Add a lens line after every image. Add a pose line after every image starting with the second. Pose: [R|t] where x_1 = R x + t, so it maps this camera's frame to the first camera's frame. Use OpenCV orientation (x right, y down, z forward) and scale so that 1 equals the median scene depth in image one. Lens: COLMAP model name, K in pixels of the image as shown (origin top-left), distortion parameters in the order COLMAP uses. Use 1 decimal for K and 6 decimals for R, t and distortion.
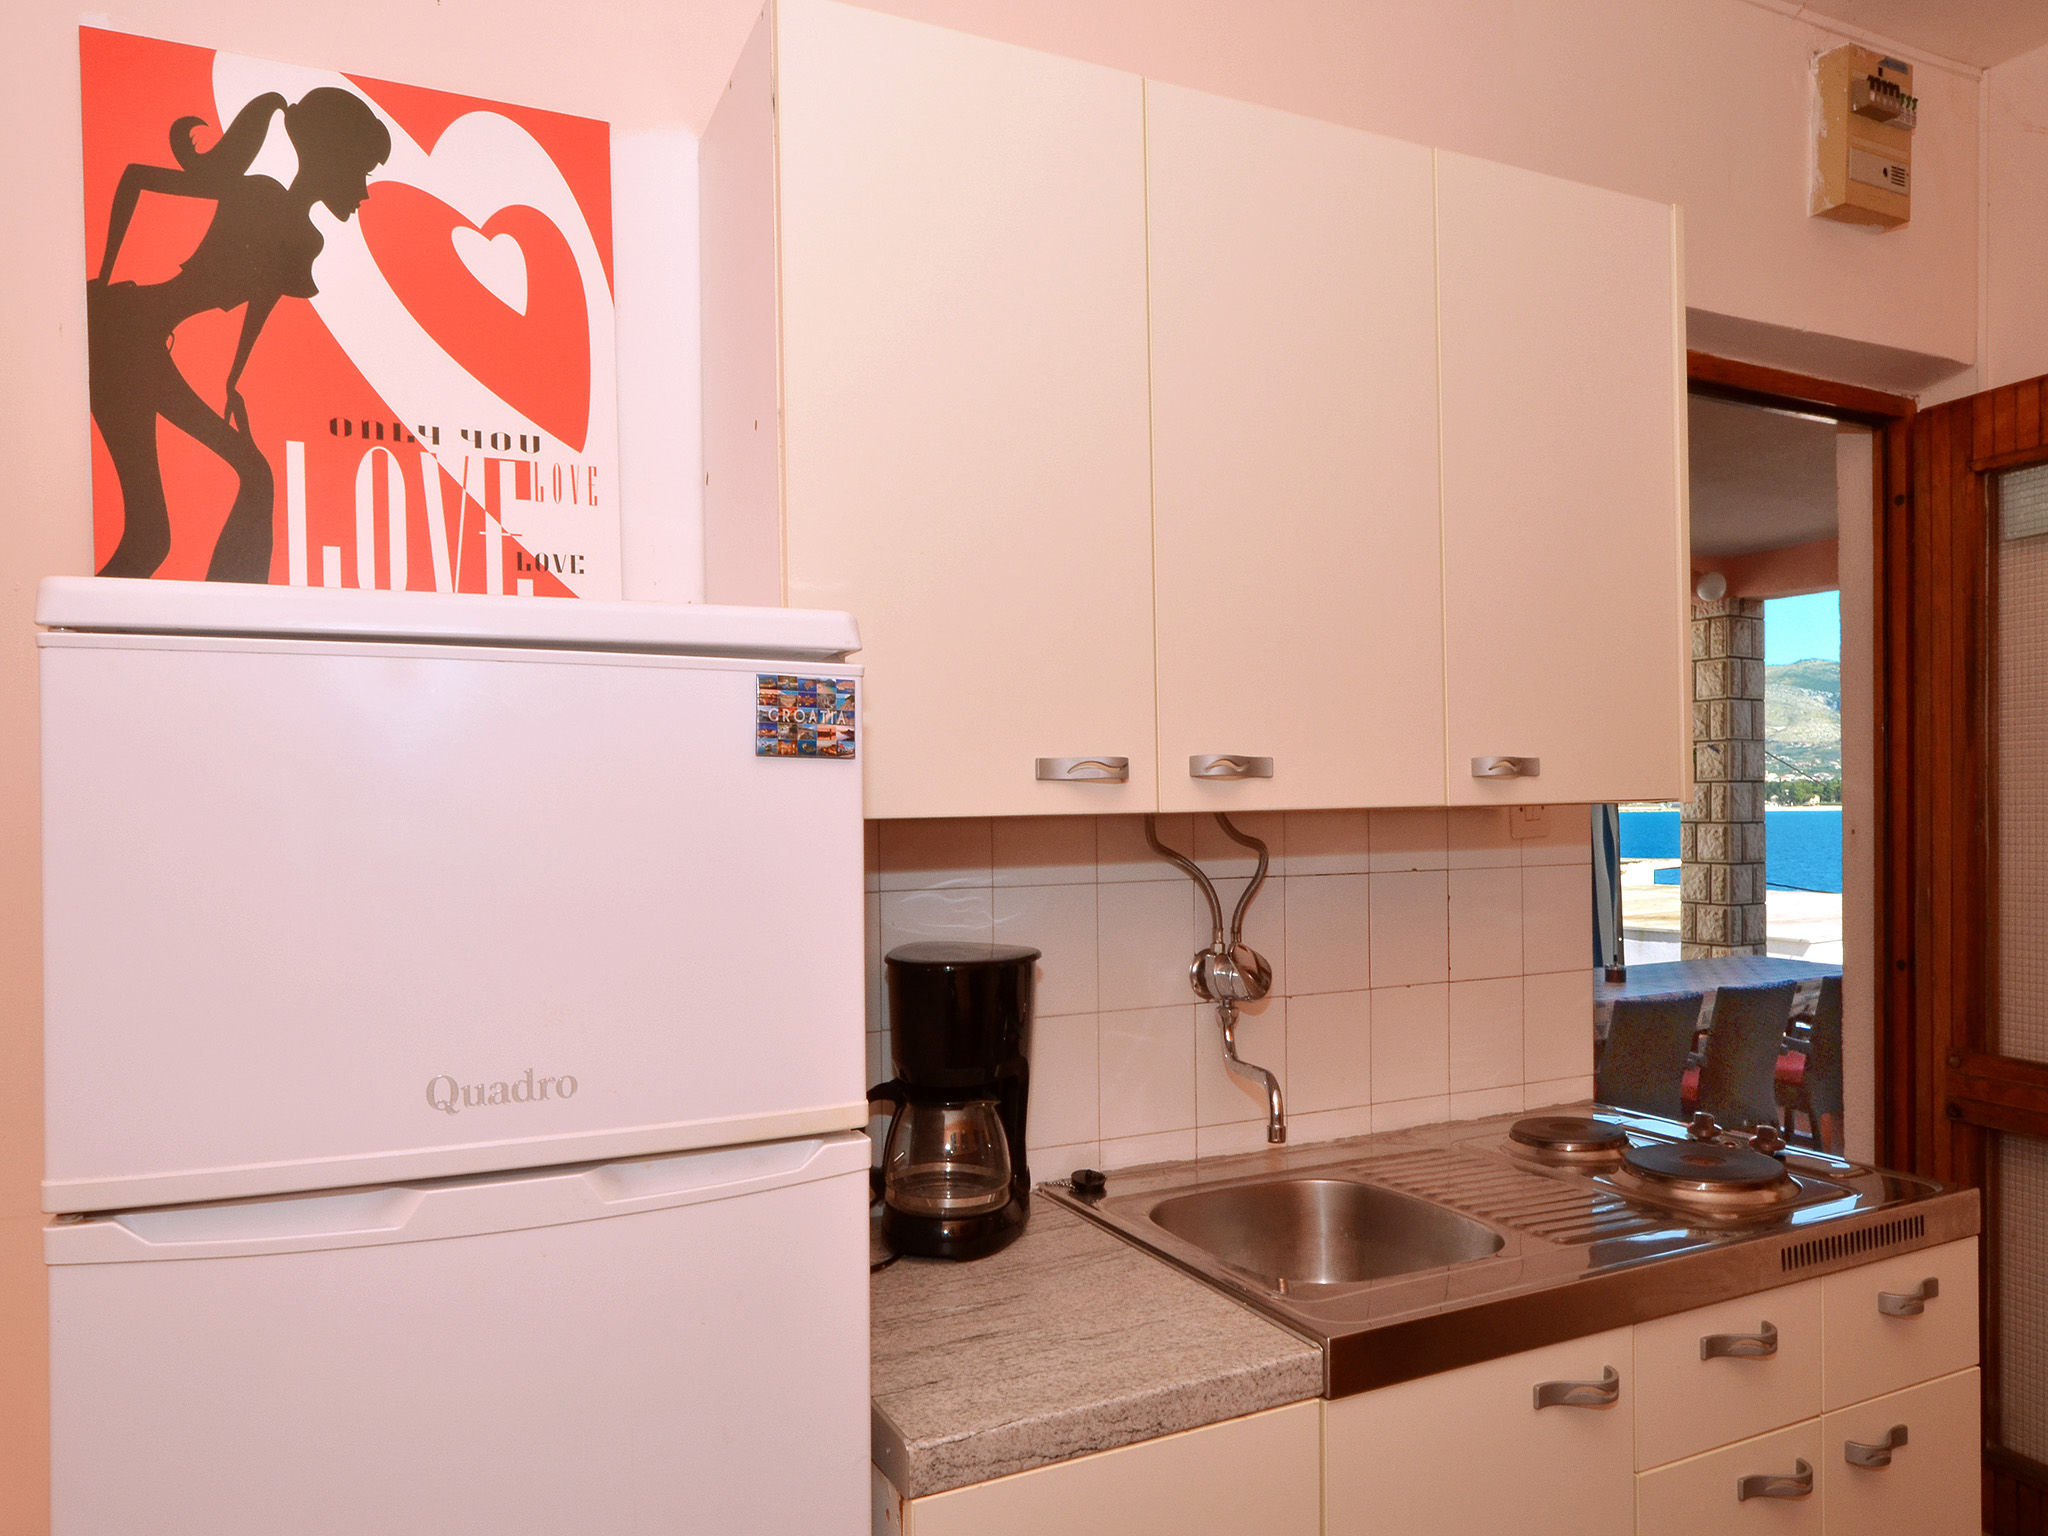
lens RADIAL K [[1389.5, 0, 1026.3], [0, 1389.5, 827.3], [0, 0, 1]] dist [0.003938, 0.000979]
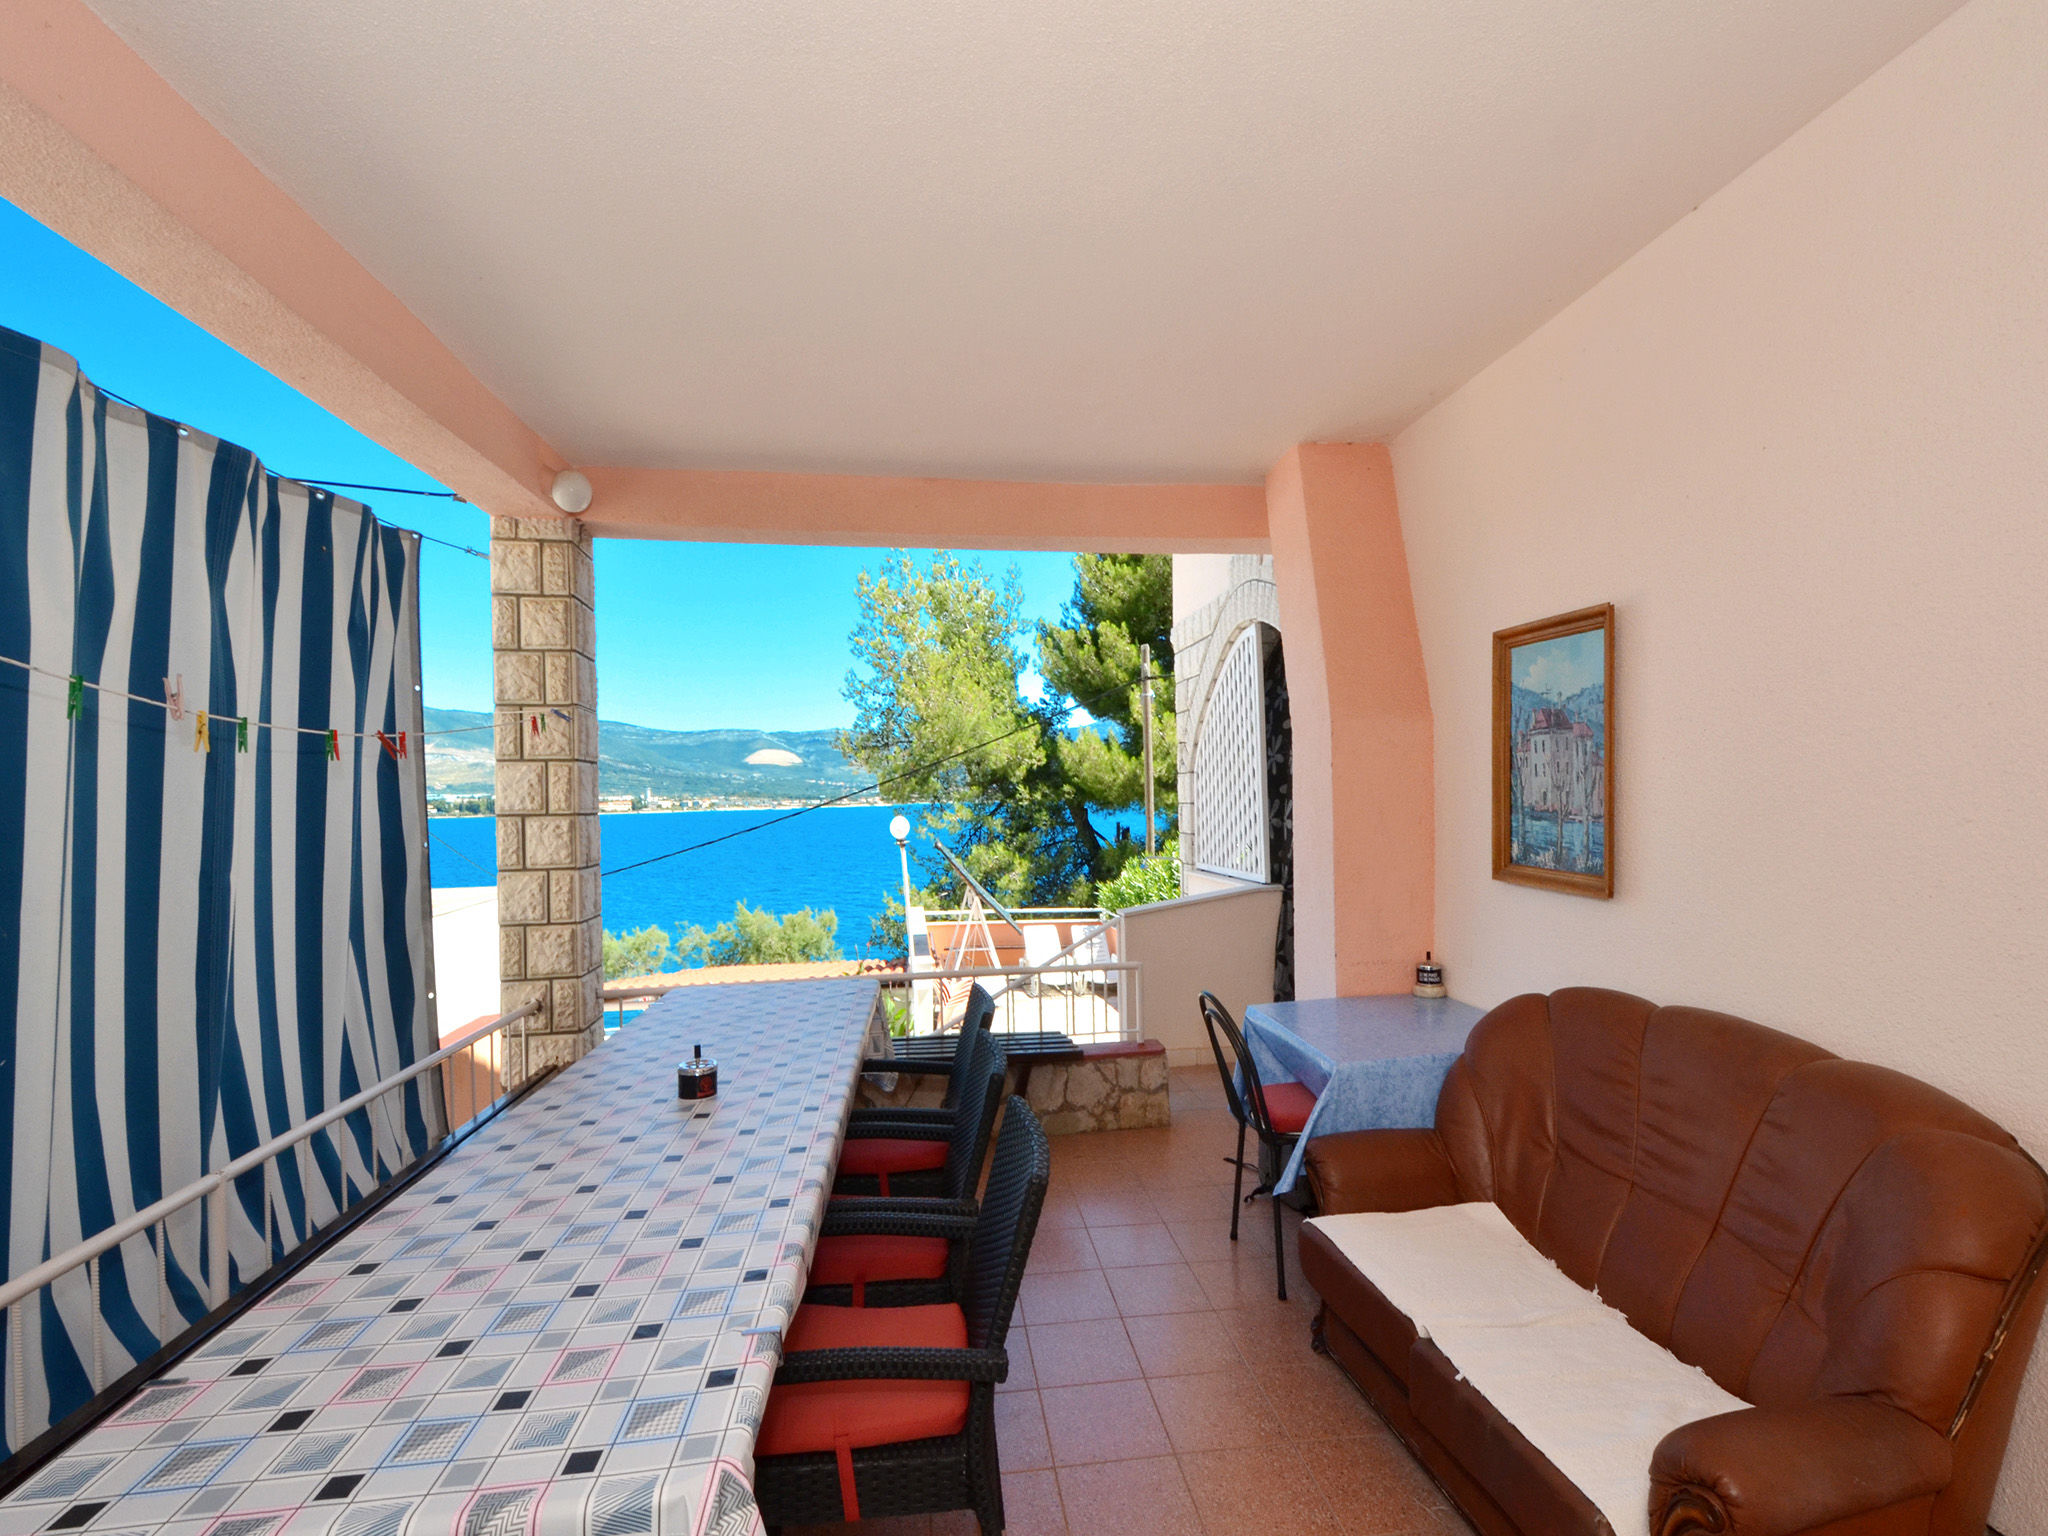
lens RADIAL K [[940.2, 0, 1043.5], [0, 940.2, 809.3], [0, 0, 1]] dist [0.017302, -0.000234]
pose [[0.294625, -0.003700, 0.955606, 0.118246], [0.029127, 0.999563, -0.005110, 0.005235], [-0.955169, 0.029339, 0.294604, 0.817797]]
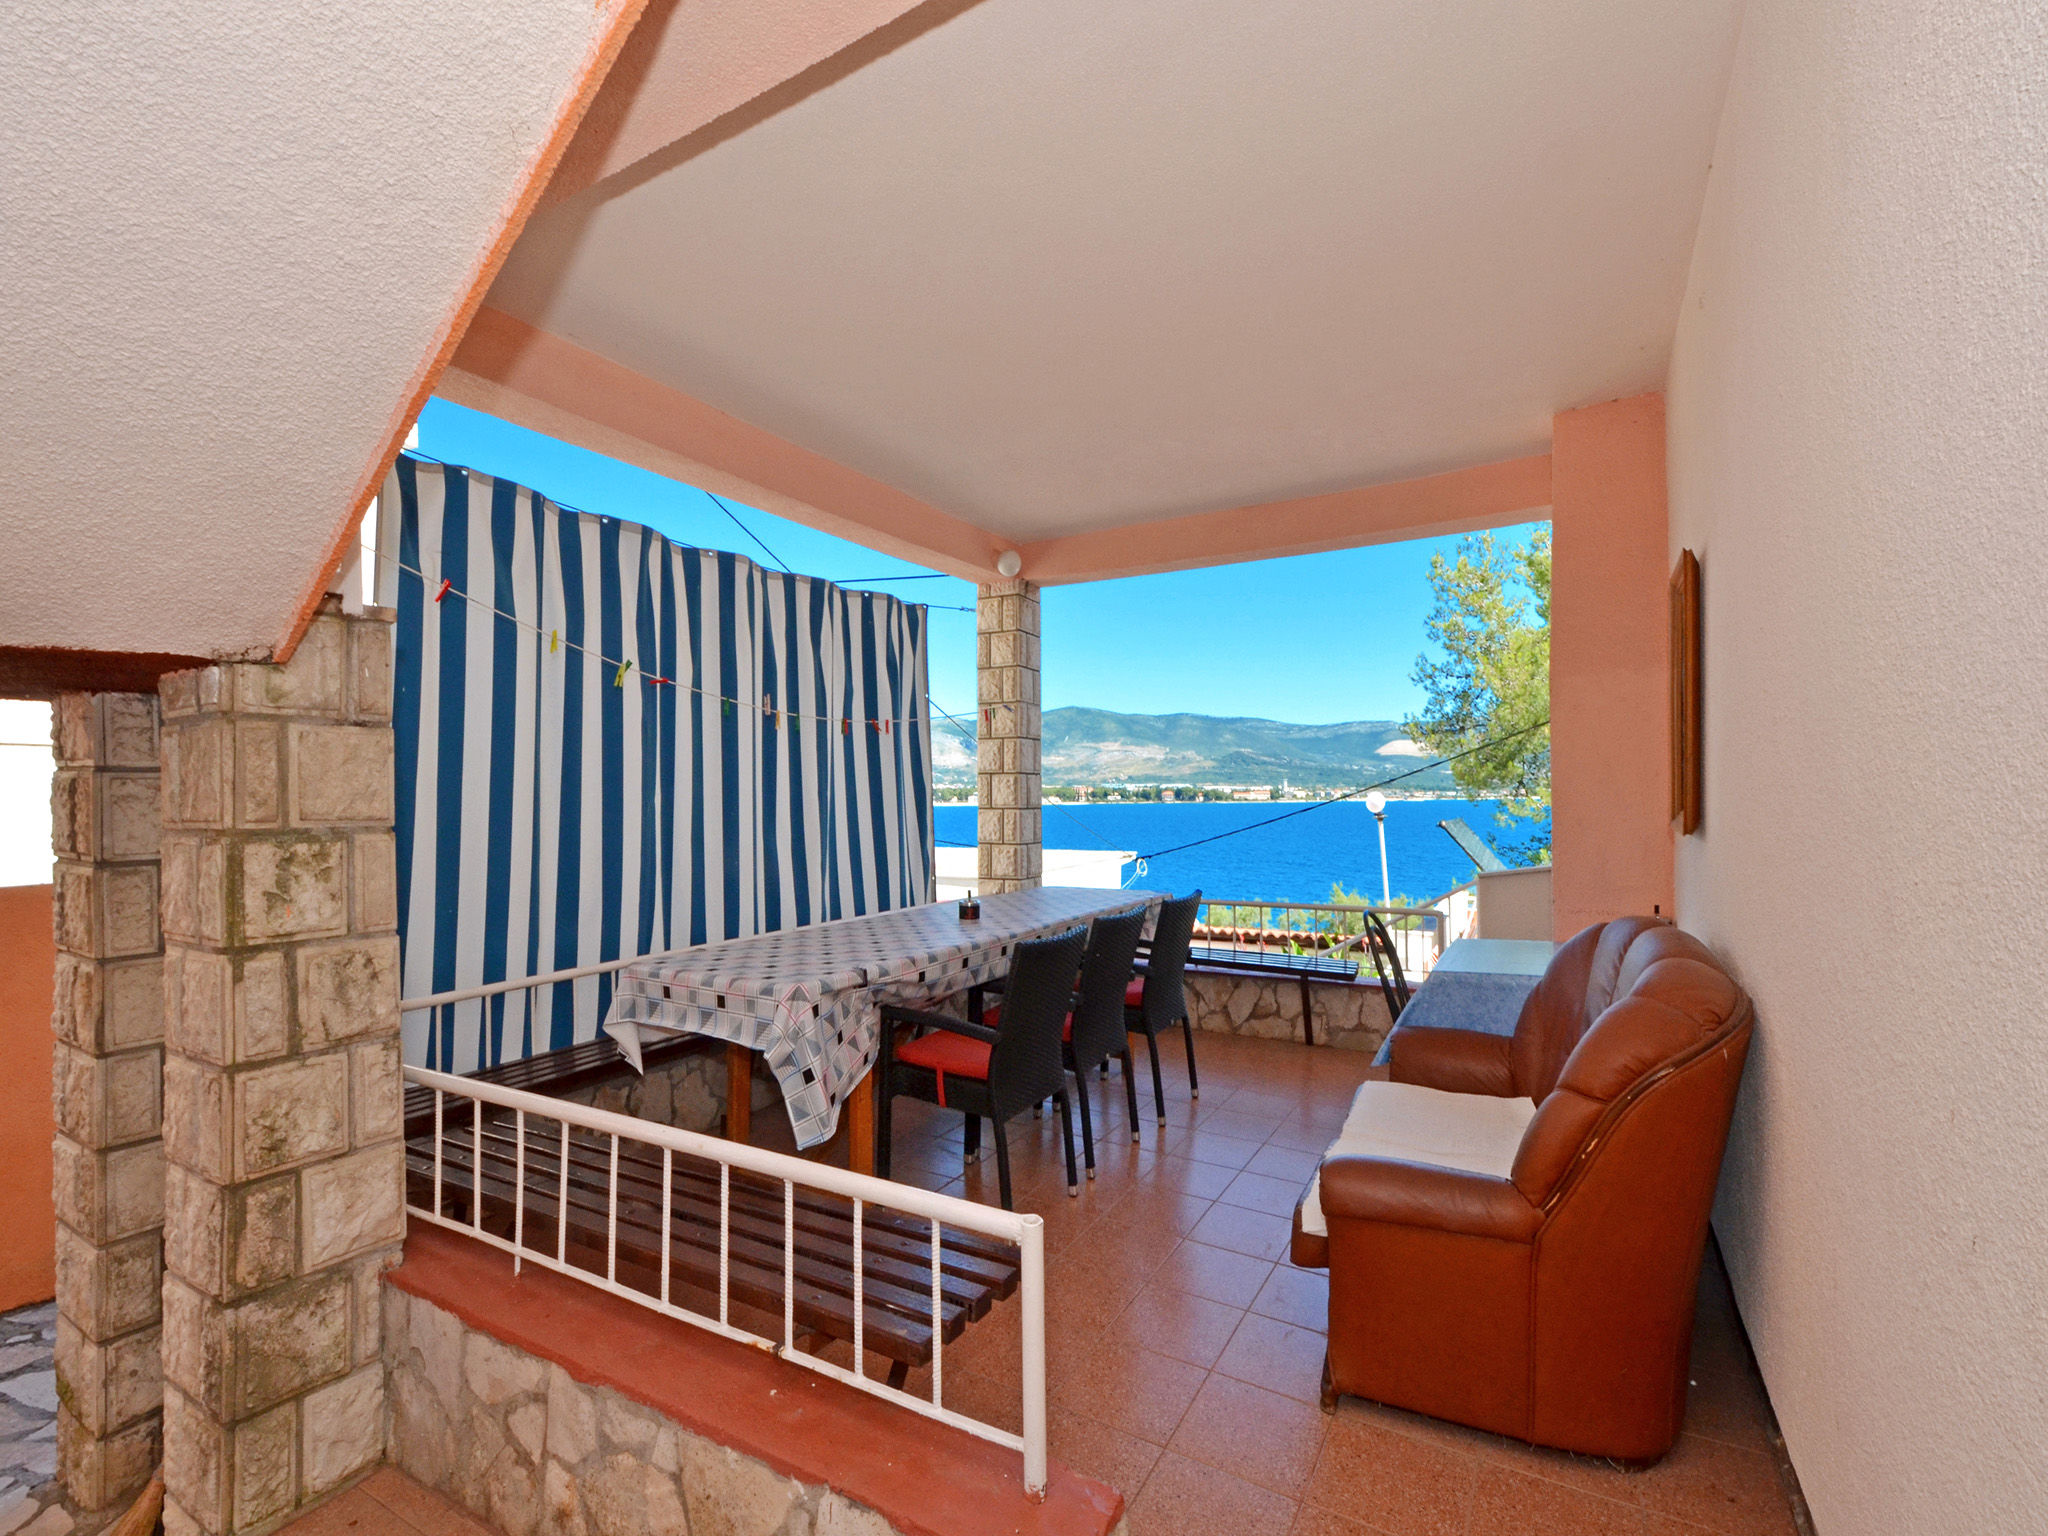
lens RADIAL K [[924.0, 0, 1031.5], [0, 924.0, 805.2], [0, 0, 1]] dist [0.019111, -0.000094]
pose [[0.824523, 0.003071, 0.565820, 0.106305], [0.004320, 0.999922, -0.011721, 0.044000], [-0.565812, 0.012108, 0.824445, 0.486406]]
